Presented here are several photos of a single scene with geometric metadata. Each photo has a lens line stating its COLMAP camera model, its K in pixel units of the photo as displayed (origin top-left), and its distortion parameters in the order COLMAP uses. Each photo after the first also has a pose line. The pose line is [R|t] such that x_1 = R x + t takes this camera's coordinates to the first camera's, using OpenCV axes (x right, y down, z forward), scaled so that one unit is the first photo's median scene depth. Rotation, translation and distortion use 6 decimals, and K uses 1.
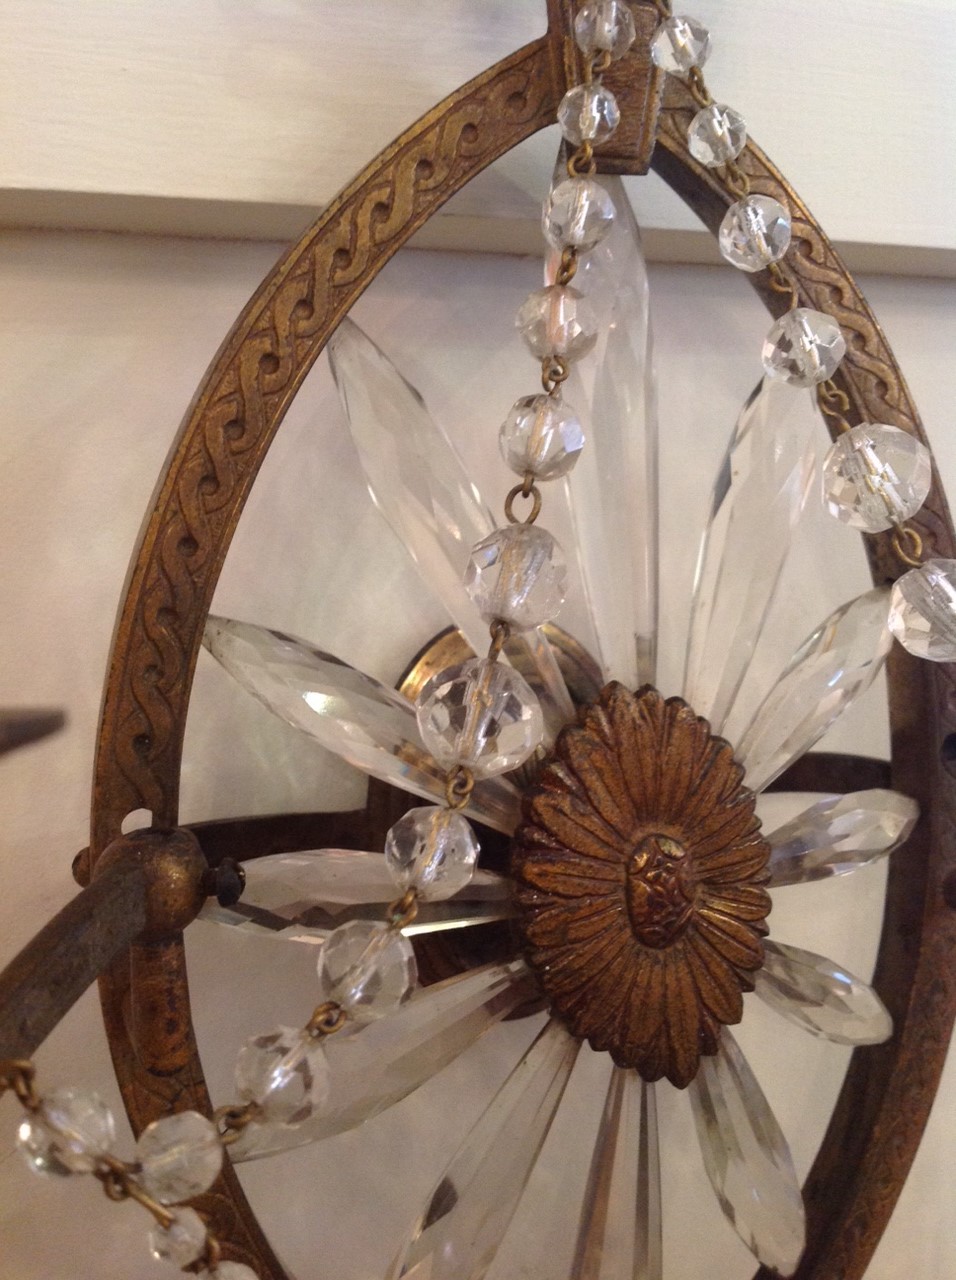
lens RADIAL K [[1250.0, 0, 475.1], [0, 1250.0, 612.4], [0, 0, 1]] dist [0.187543, -0.446137]
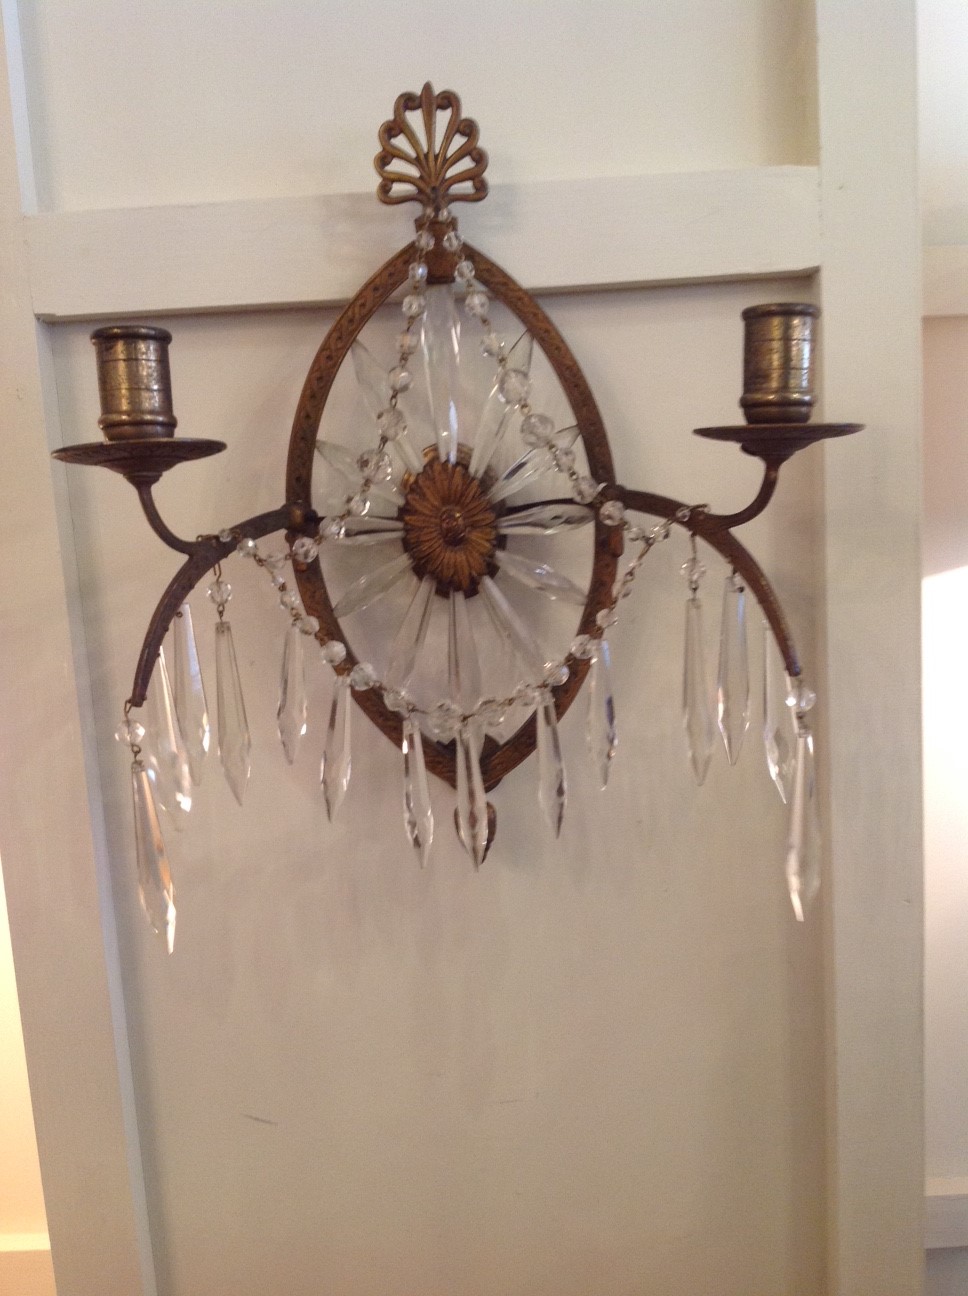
lens RADIAL K [[1265.6, 0, 481.0], [0, 1265.6, 620.0], [0, 0, 1]] dist [0.187543, -0.446137]
pose [[0.932383, 0.019504, -0.360945, 1.347961], [0.014124, 0.995815, 0.090294, 0.170766], [0.361195, -0.089287, 0.928206, -1.877275]]
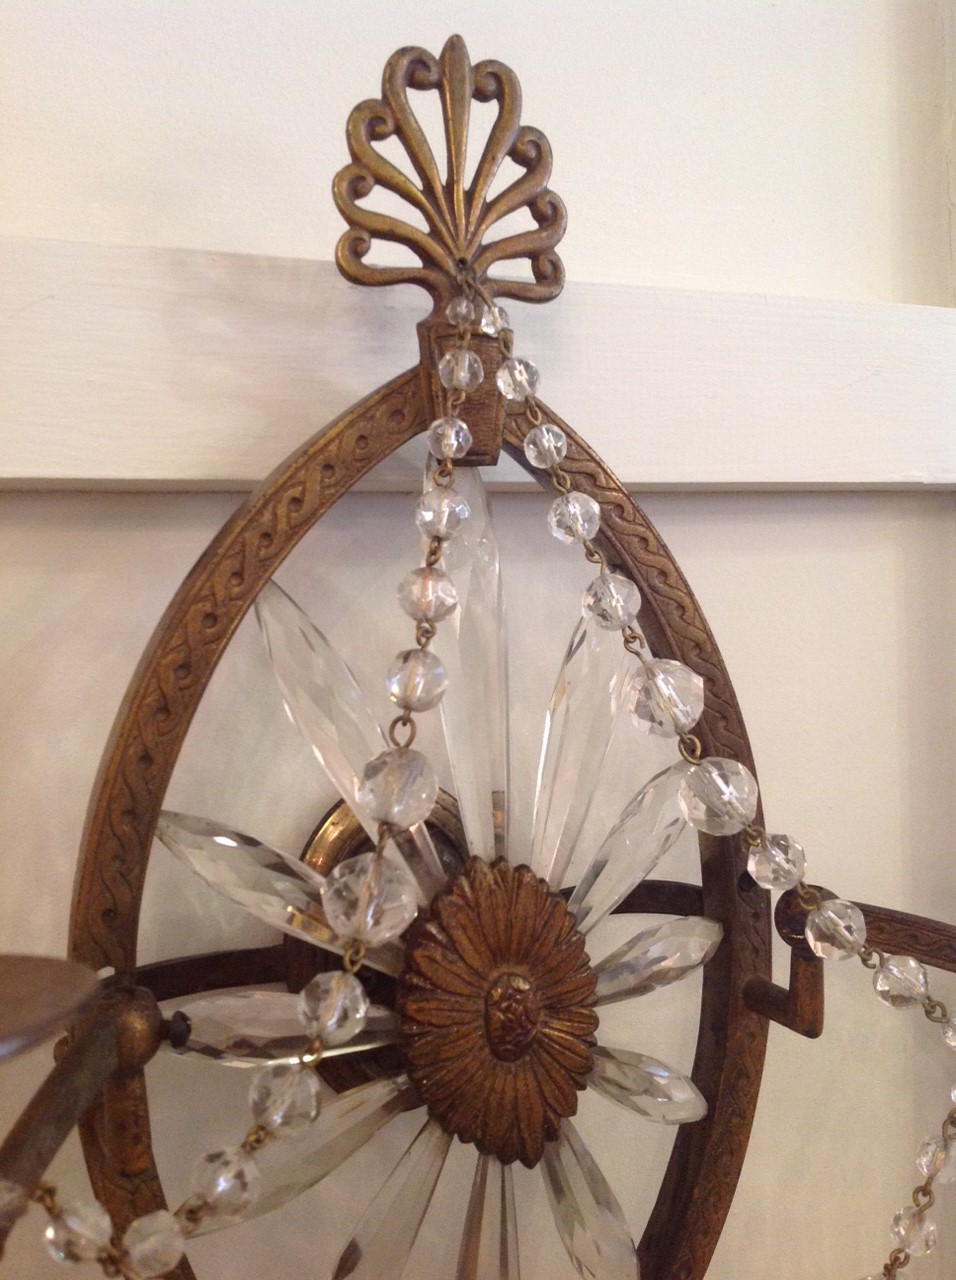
lens RADIAL K [[1250.0, 0, 475.1], [0, 1250.0, 612.4], [0, 0, 1]] dist [0.187543, -0.446137]
pose [[0.997755, -0.008694, 0.066399, 0.025985], [0.010848, 0.999424, -0.032150, -0.158241], [-0.066081, 0.032799, 0.997275, -0.323258]]
